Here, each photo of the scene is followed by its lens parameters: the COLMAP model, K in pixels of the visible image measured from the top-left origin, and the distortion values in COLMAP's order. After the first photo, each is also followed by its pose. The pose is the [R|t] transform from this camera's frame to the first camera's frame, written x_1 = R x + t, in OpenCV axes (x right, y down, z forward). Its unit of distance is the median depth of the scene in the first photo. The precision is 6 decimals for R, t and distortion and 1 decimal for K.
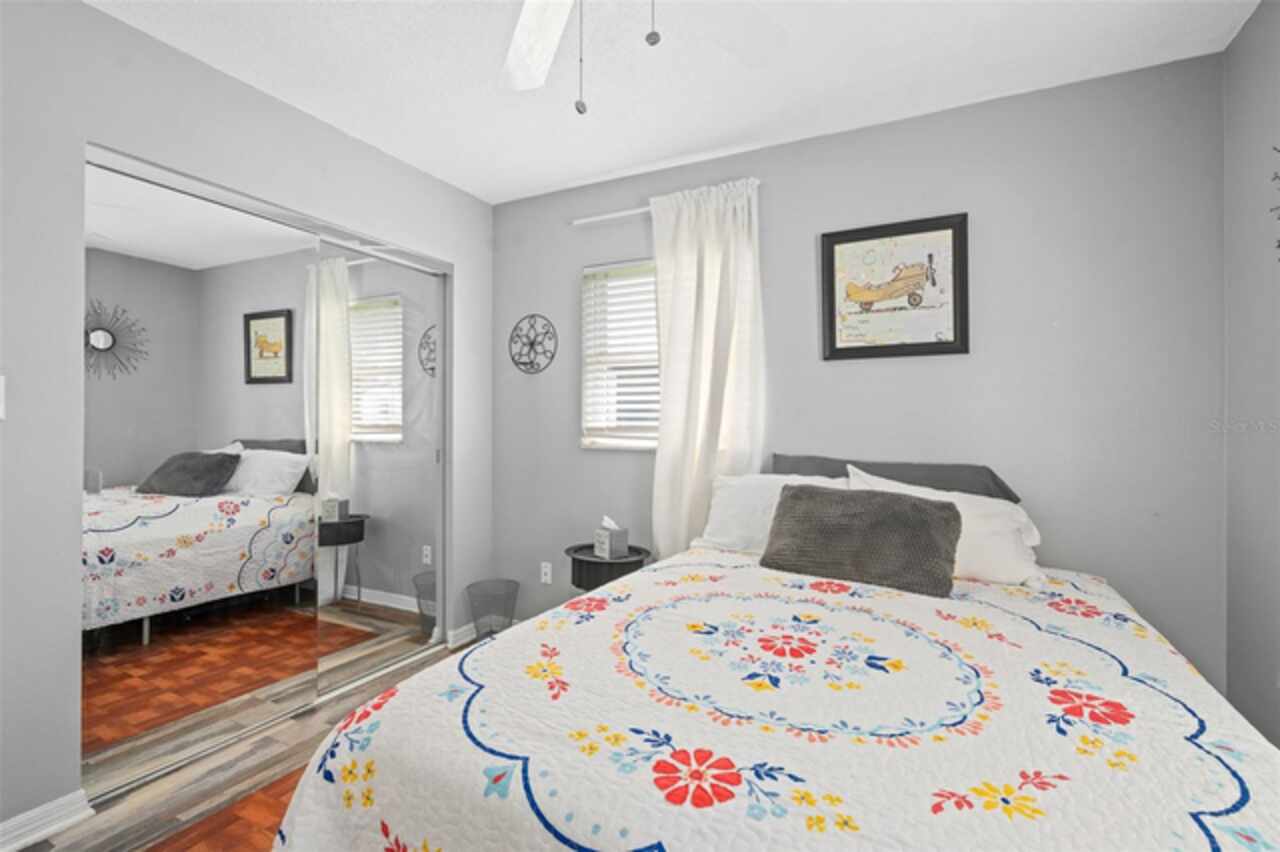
lens RADIAL K [[585.7, 0, 639.6], [0, 585.7, 418.3], [0, 0, 1]] dist [0.000955, -0.000081]
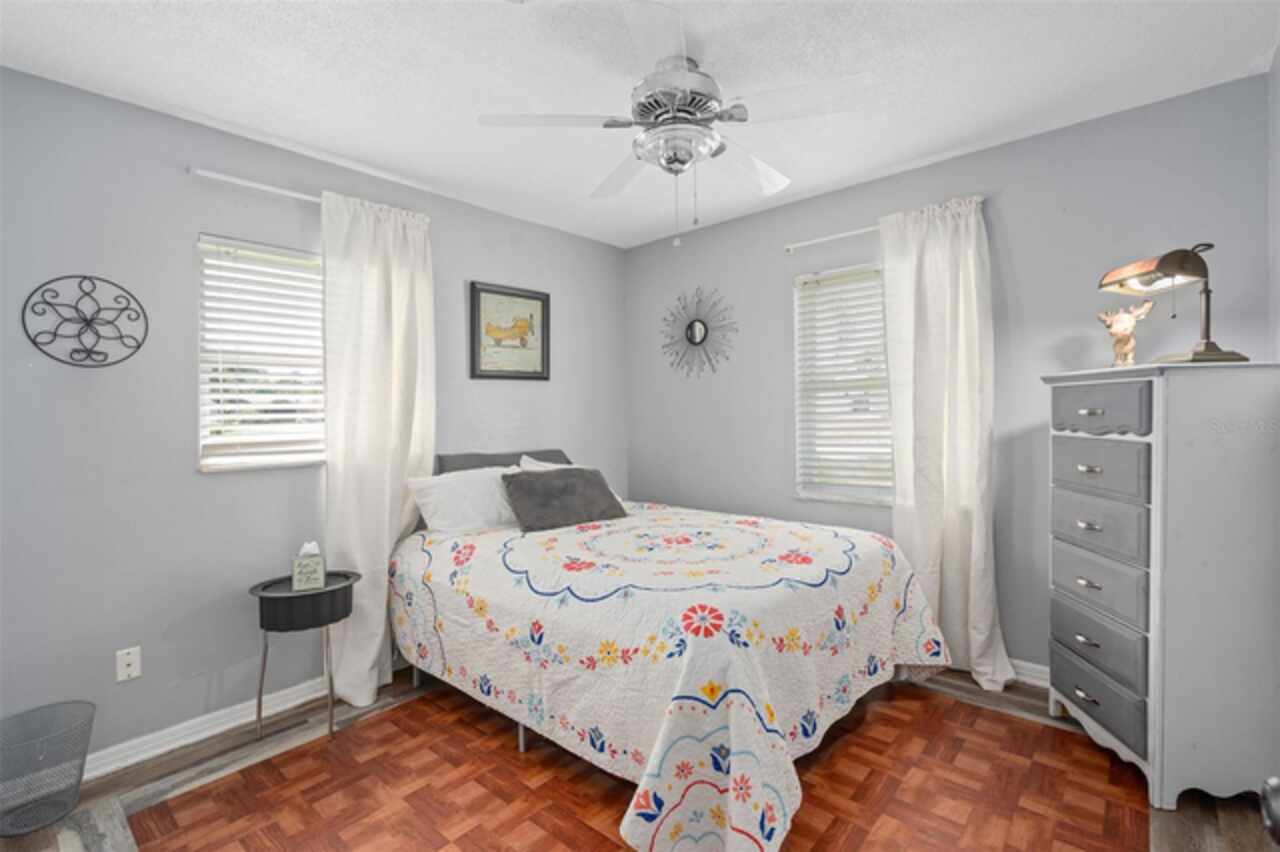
lens RADIAL K [[585.7, 0, 637.1], [0, 585.7, 422.4], [0, 0, 1]] dist [0.000955, -0.000081]
pose [[0.242317, -0.027100, 0.969819, -0.766927], [0.016611, 0.999579, 0.023781, -0.024542], [-0.970055, 0.010347, 0.242665, 0.300804]]
